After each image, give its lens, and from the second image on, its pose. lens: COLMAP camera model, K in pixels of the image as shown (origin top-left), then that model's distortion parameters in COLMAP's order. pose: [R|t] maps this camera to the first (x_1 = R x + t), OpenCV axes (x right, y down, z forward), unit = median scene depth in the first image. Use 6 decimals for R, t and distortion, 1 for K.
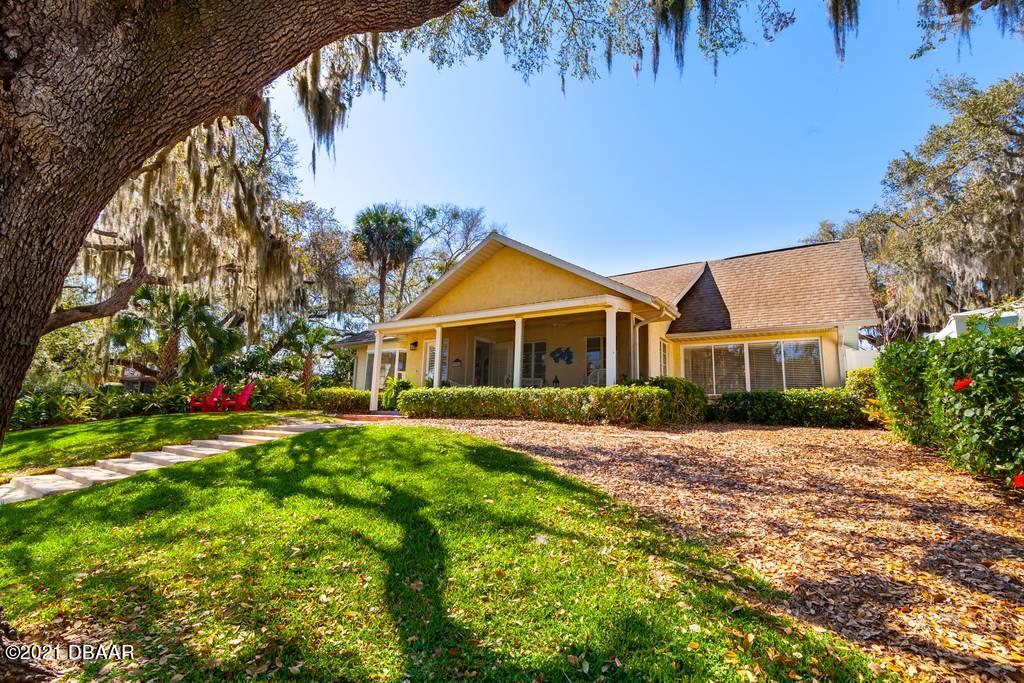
lens RADIAL K [[468.1, 0, 512.0], [0, 468.1, 341.5], [0, 0, 1]] dist [-0.000385, -0.000163]
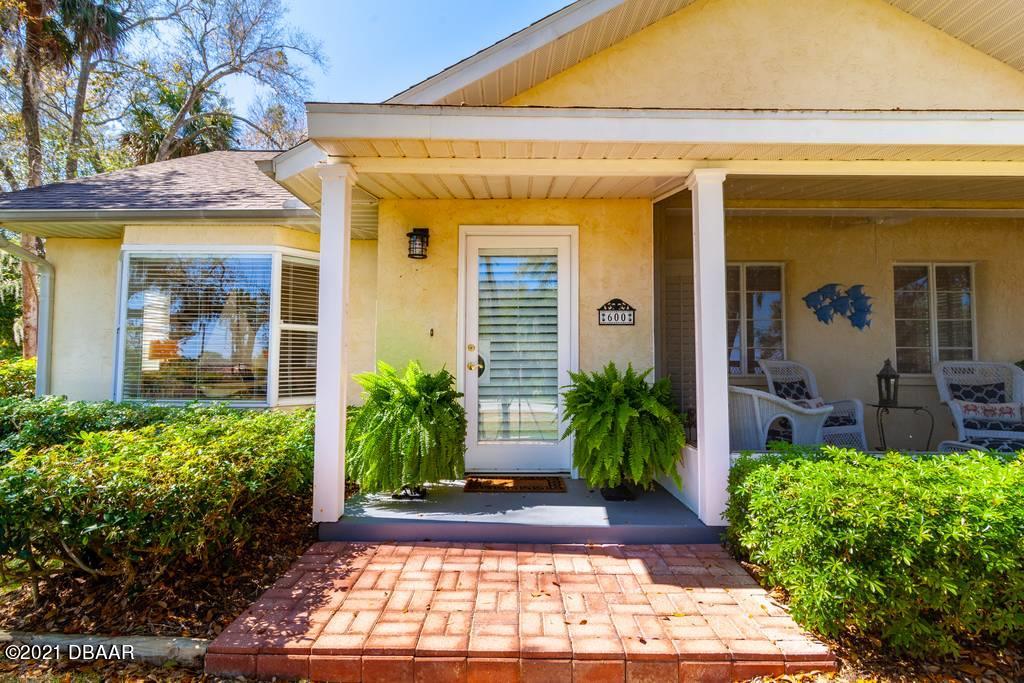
lens RADIAL K [[515.2, 0, 512.0], [0, 515.2, 341.5], [0, 0, 1]] dist [-0.001987, 0.000022]
pose [[0.838007, 0.001372, 0.545658, -0.379923], [-0.073616, 0.991139, 0.110565, 0.034739], [-0.540671, -0.132823, 0.830682, 0.810990]]
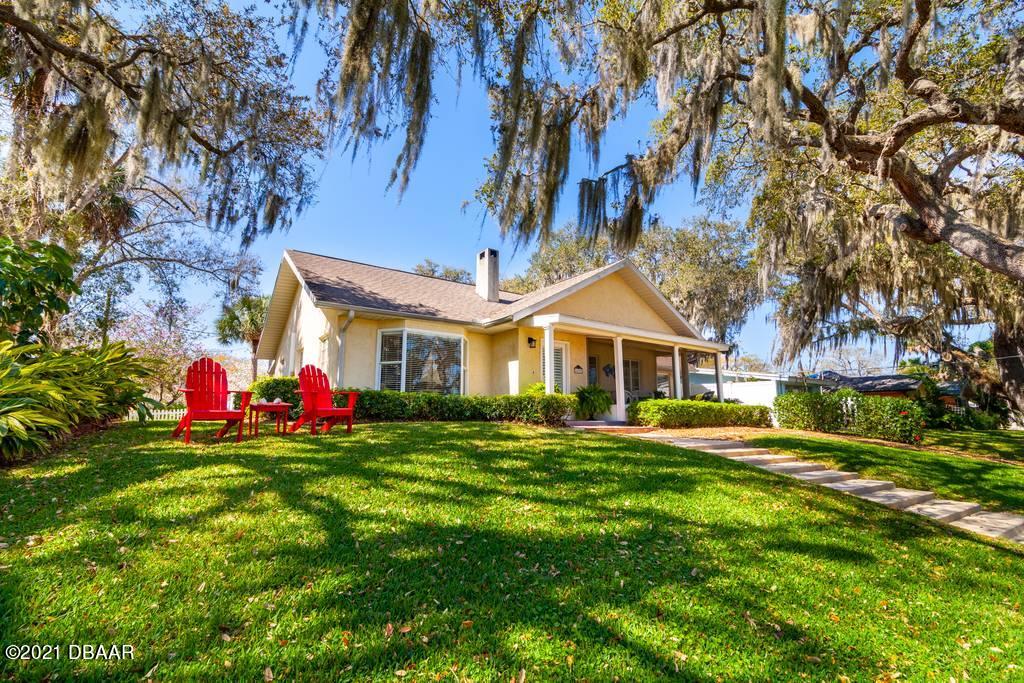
lens RADIAL K [[468.1, 0, 512.0], [0, 468.1, 341.5], [0, 0, 1]] dist [-0.000385, -0.000163]
pose [[0.355097, 0.130168, 0.925722, -1.158999], [-0.146483, 0.985773, -0.082422, 0.095652], [-0.923281, -0.106334, 0.369113, 0.826188]]
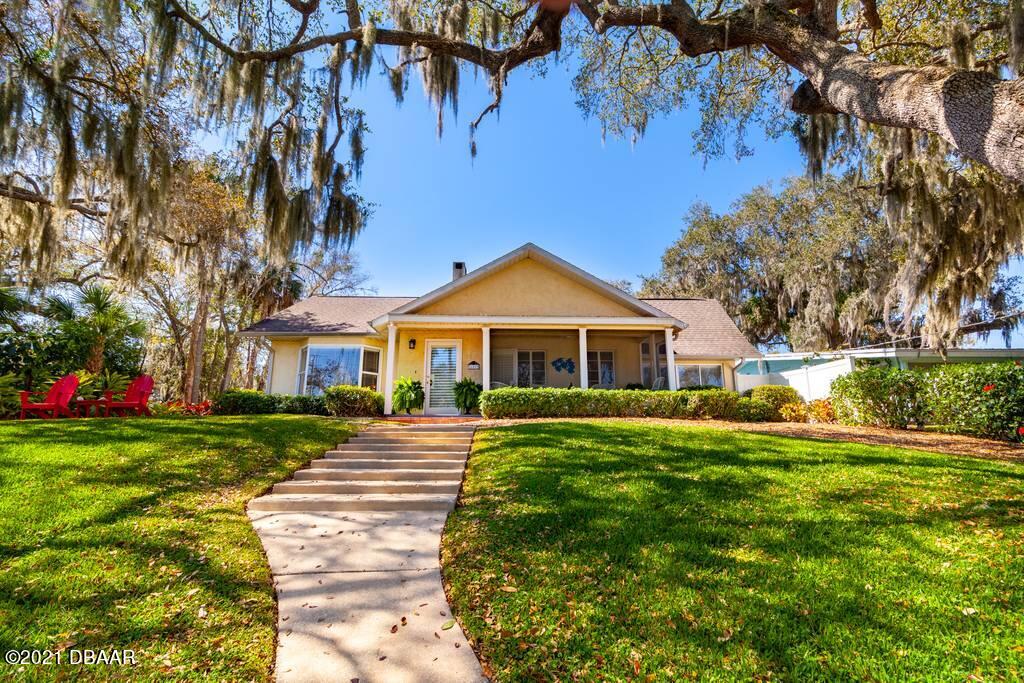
lens RADIAL K [[468.1, 0, 512.0], [0, 468.1, 341.5], [0, 0, 1]] dist [-0.000385, -0.000163]
pose [[0.813576, 0.096250, 0.573437, -0.658022], [-0.071785, 0.995286, -0.065209, 0.057742], [-0.577010, 0.011888, 0.816650, 0.170363]]
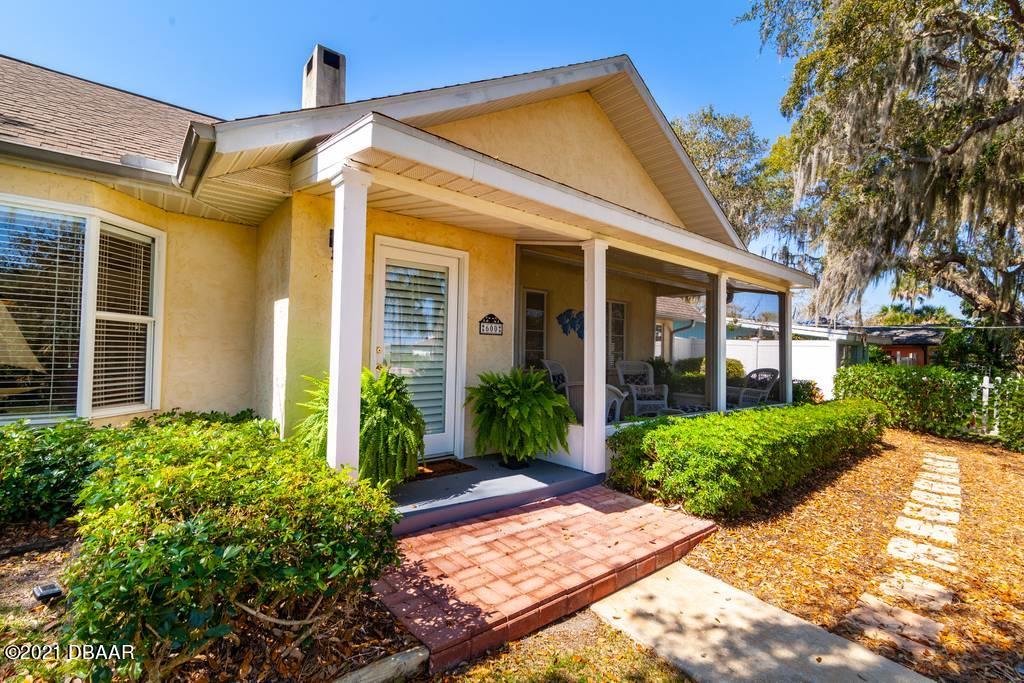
lens RADIAL K [[468.1, 0, 512.0], [0, 468.1, 341.5], [0, 0, 1]] dist [-0.000385, -0.000163]
pose [[0.281068, 0.006250, 0.959668, -0.516339], [-0.170161, 0.984459, 0.043425, 0.042447], [-0.944482, -0.175503, 0.277763, 0.935357]]
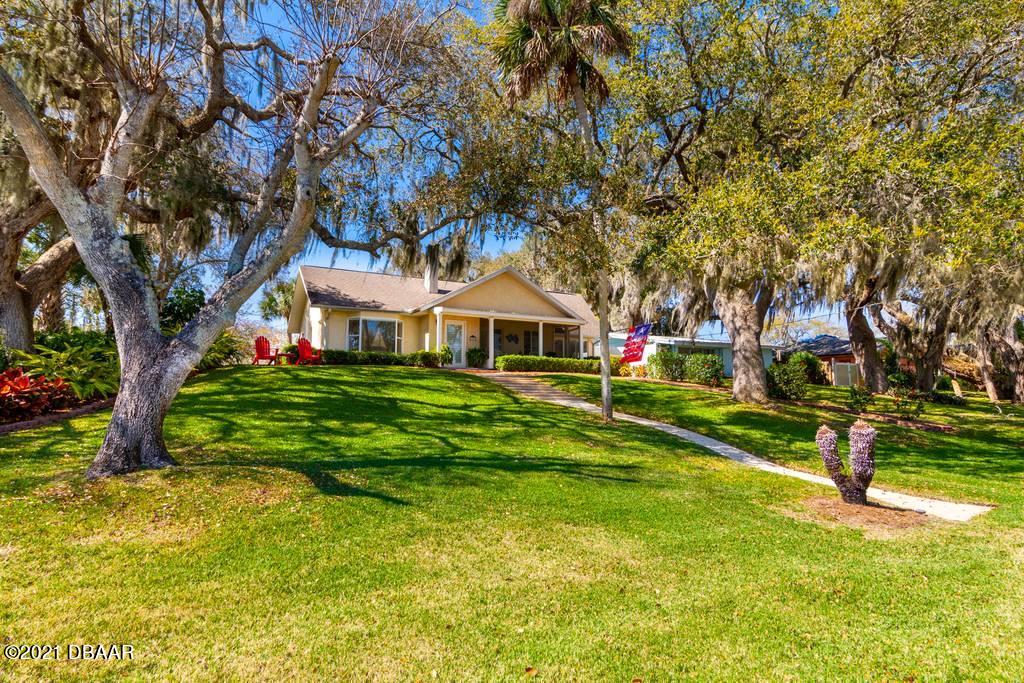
lens RADIAL K [[560.3, 0, 512.0], [0, 560.3, 341.5], [0, 0, 1]] dist [-0.000468, -0.000148]
pose [[0.480297, 0.062146, 0.874902, -1.827459], [-0.136082, 0.990688, 0.004335, 0.033895], [-0.866485, -0.121141, 0.484281, -0.035545]]
